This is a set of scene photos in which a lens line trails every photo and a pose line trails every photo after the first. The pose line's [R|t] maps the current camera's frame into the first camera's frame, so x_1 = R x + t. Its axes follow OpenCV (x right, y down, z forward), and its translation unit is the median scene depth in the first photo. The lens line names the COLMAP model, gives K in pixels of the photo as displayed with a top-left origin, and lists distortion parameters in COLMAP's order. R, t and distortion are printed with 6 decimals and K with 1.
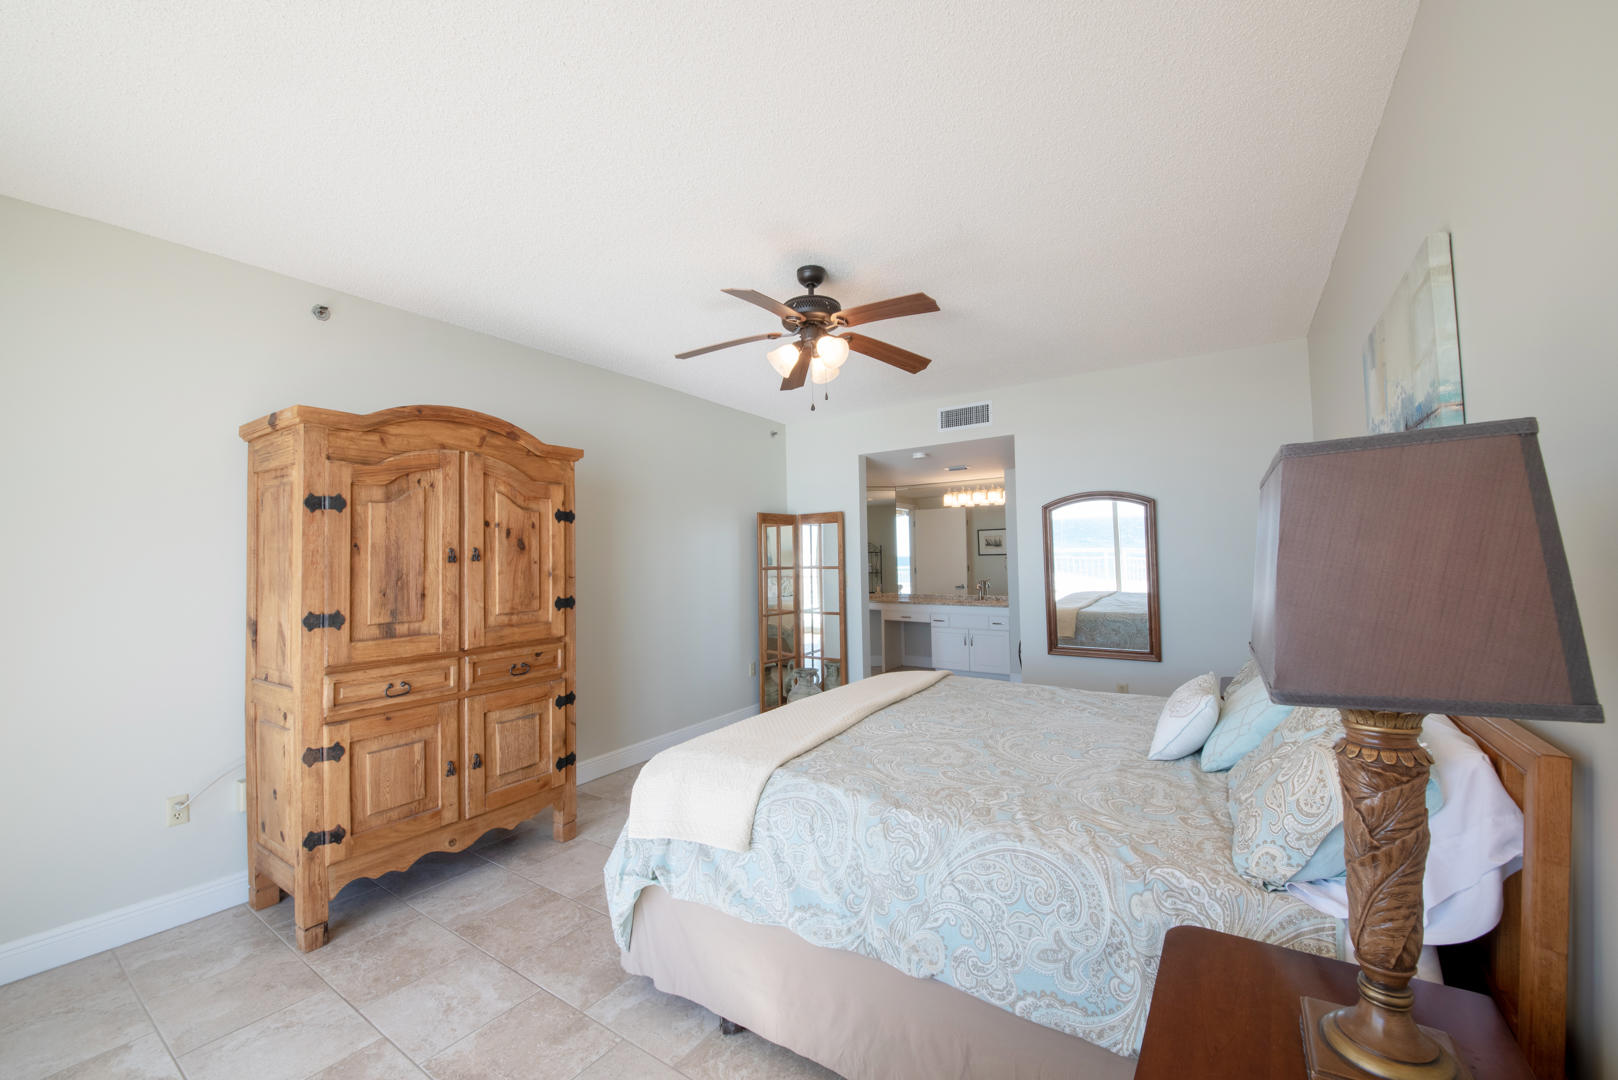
lens RADIAL K [[657.3, 0, 805.3], [0, 657.3, 537.2], [0, 0, 1]] dist [-0.017028, -0.000843]
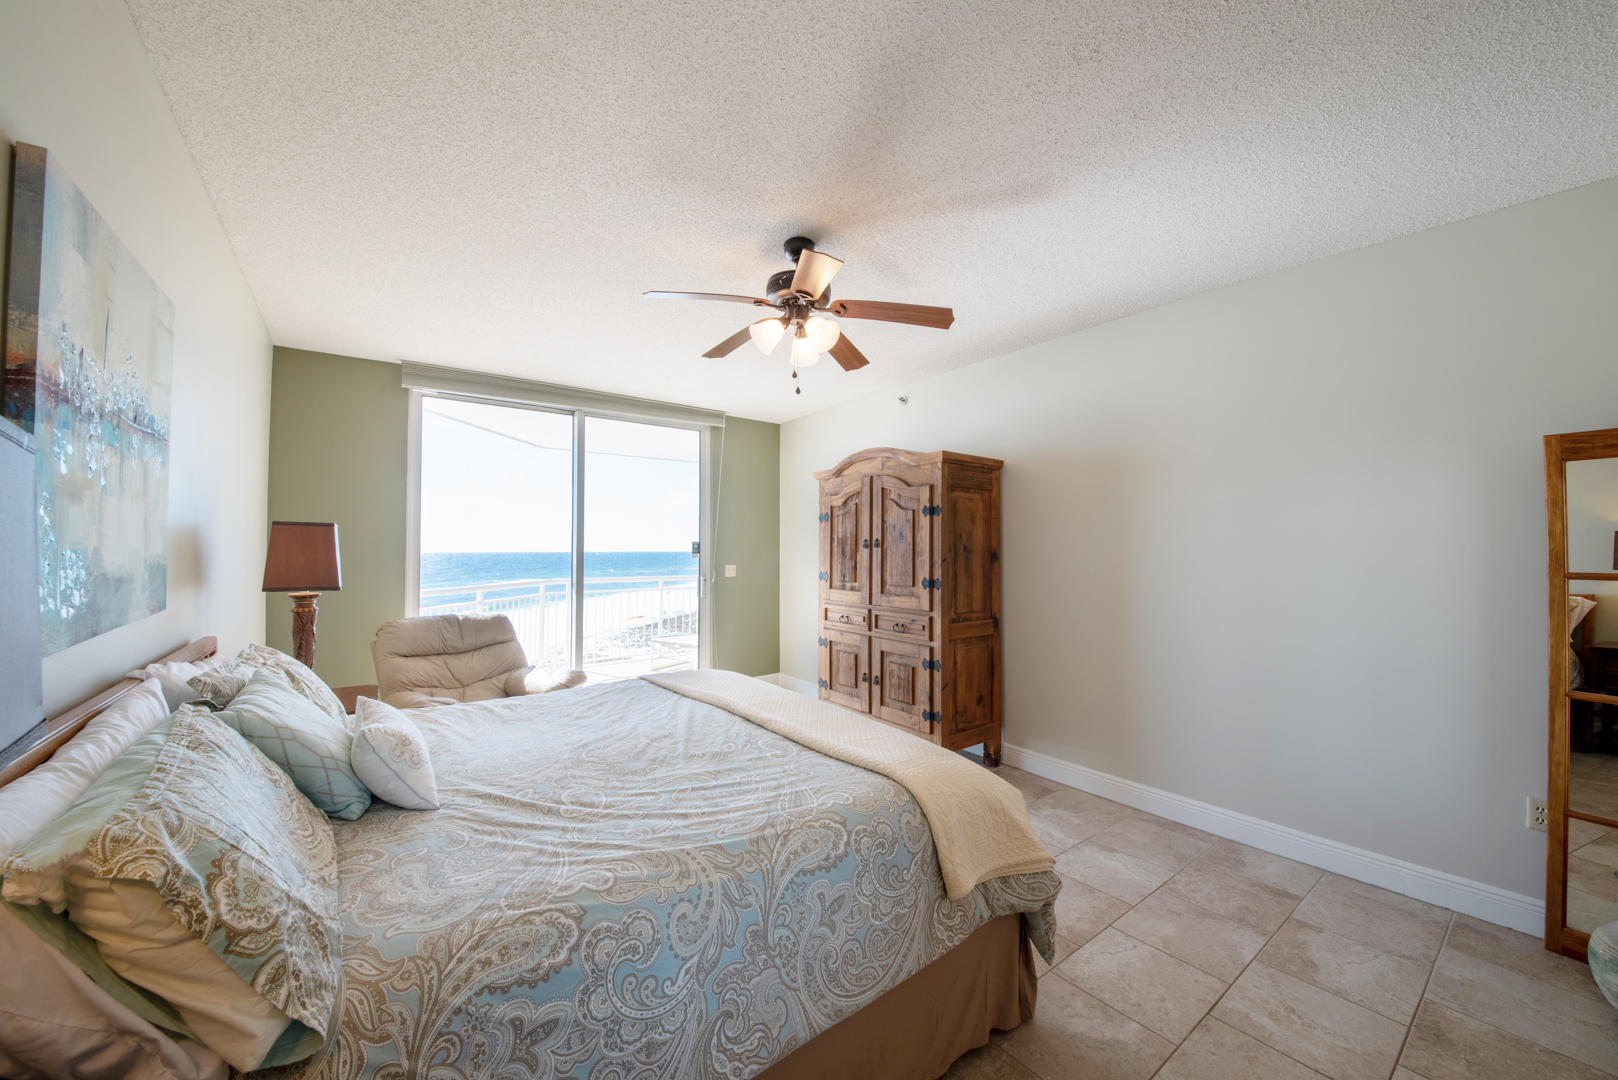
lens RADIAL K [[602.5, 0, 811.0], [0, 602.5, 540.9], [0, 0, 1]] dist [-0.000072, -0.000038]
pose [[-0.334278, 0.002125, -0.942472, 0.844952], [0.022813, 0.999723, -0.005838, 0.025596], [0.942198, -0.023452, -0.334234, 1.311157]]
